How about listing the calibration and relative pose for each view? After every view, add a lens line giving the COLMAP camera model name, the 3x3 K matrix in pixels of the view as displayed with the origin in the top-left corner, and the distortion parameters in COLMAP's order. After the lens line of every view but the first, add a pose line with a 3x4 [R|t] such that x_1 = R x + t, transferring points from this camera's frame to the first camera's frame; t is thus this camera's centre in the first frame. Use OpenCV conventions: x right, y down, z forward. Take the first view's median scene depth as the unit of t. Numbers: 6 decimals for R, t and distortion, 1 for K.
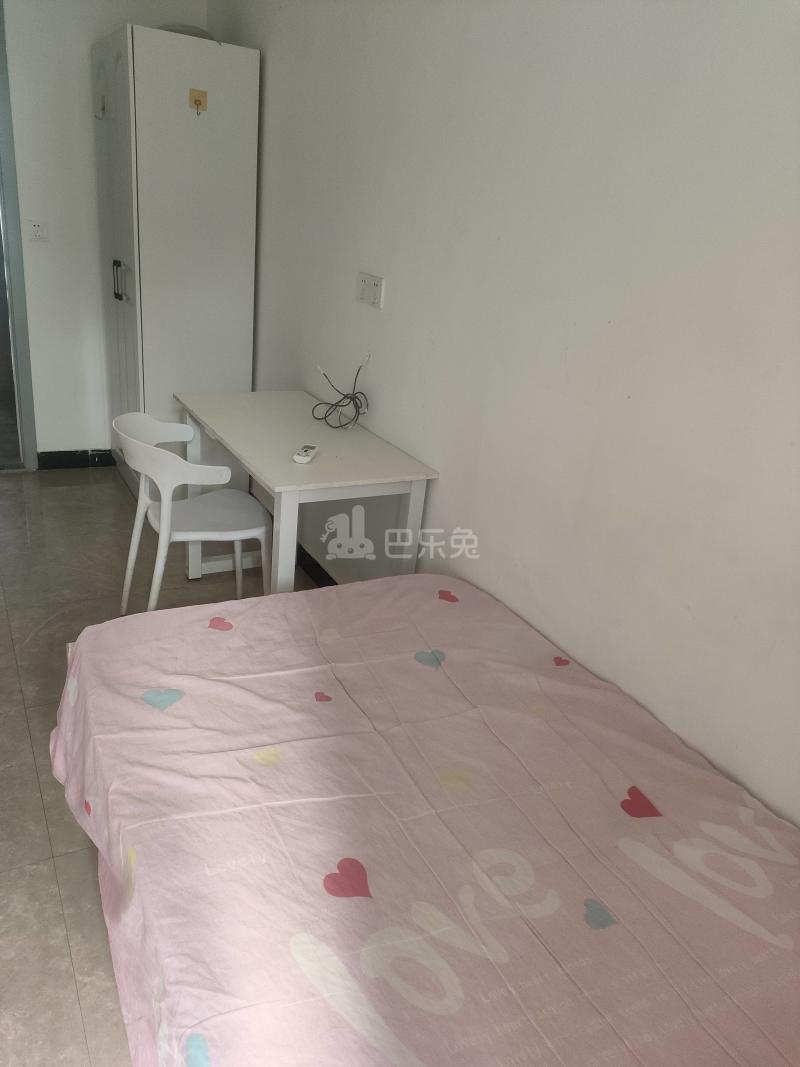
lens RADIAL K [[786.0, 0, 400.0], [0, 786.0, 533.5], [0, 0, 1]] dist [0.059703, -0.043904]
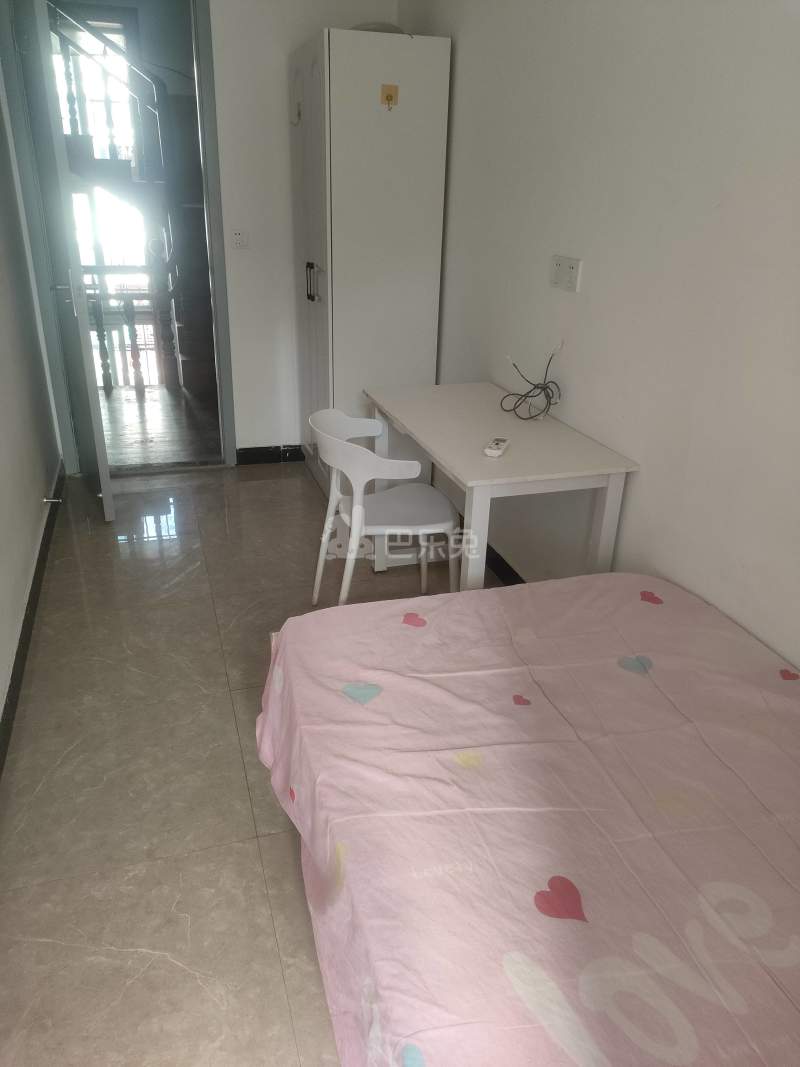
lens RADIAL K [[786.0, 0, 400.0], [0, 786.0, 533.5], [0, 0, 1]] dist [0.059703, -0.043904]
pose [[0.977484, 0.009799, -0.210782, -0.038415], [-0.007557, 0.999906, 0.011440, -0.005485], [0.210875, -0.009590, 0.977466, 0.027436]]
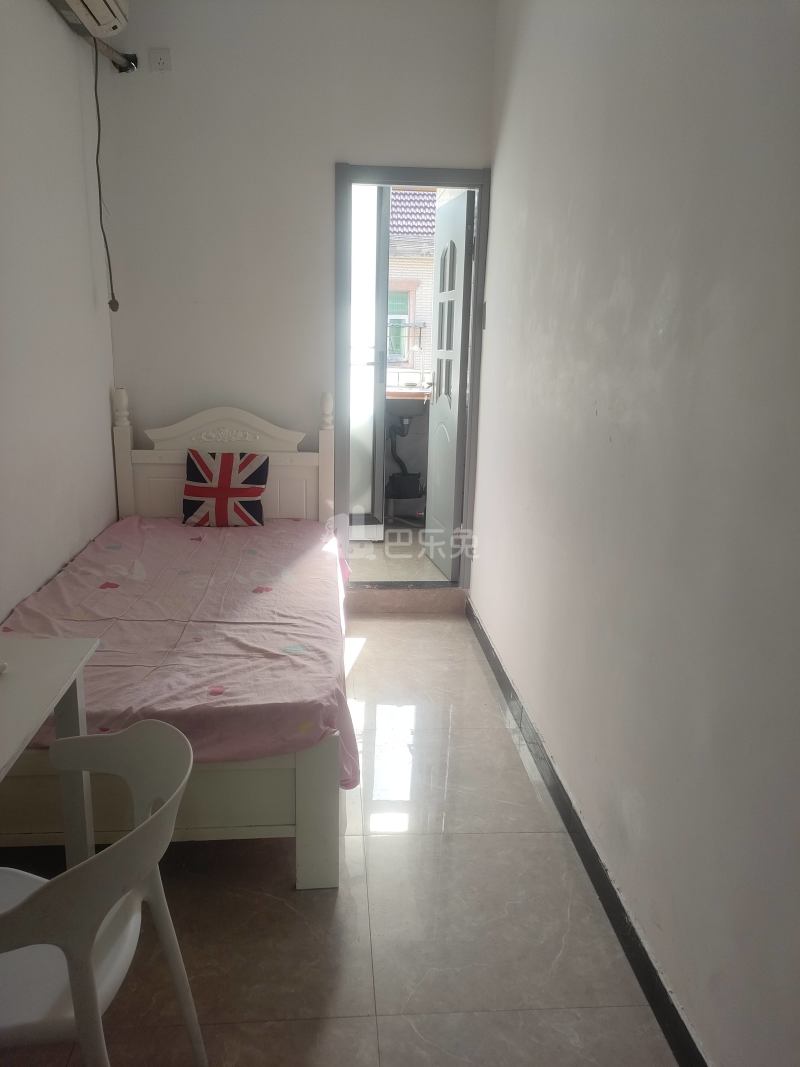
lens RADIAL K [[786.0, 0, 400.0], [0, 786.0, 533.5], [0, 0, 1]] dist [0.059703, -0.043904]
pose [[-0.907448, -0.219592, 0.358214, -0.855467], [0.041197, 0.801947, 0.595973, -0.751965], [-0.418140, 0.555572, -0.718679, 1.655247]]
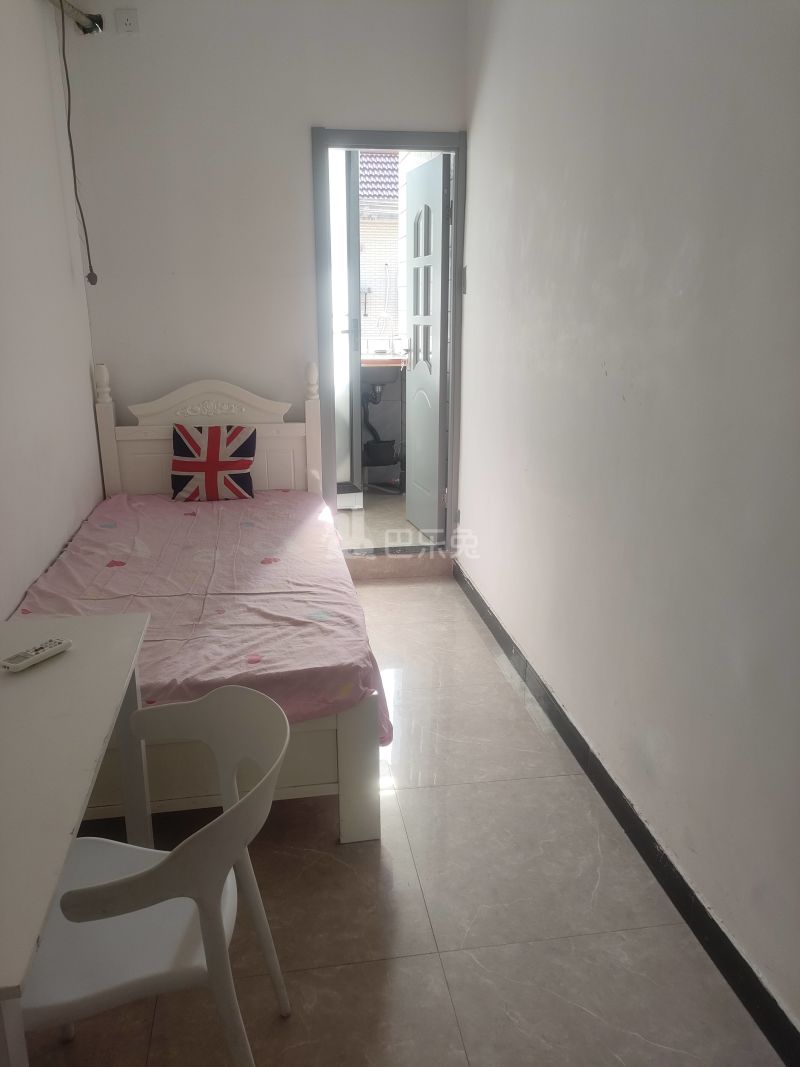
lens RADIAL K [[786.0, 0, 400.0], [0, 786.0, 533.5], [0, 0, 1]] dist [0.059703, -0.043904]
pose [[-0.939465, -0.191195, 0.284343, -0.751730], [0.032943, 0.775599, 0.630365, -0.771466], [-0.341059, 0.601573, -0.722349, 1.729337]]
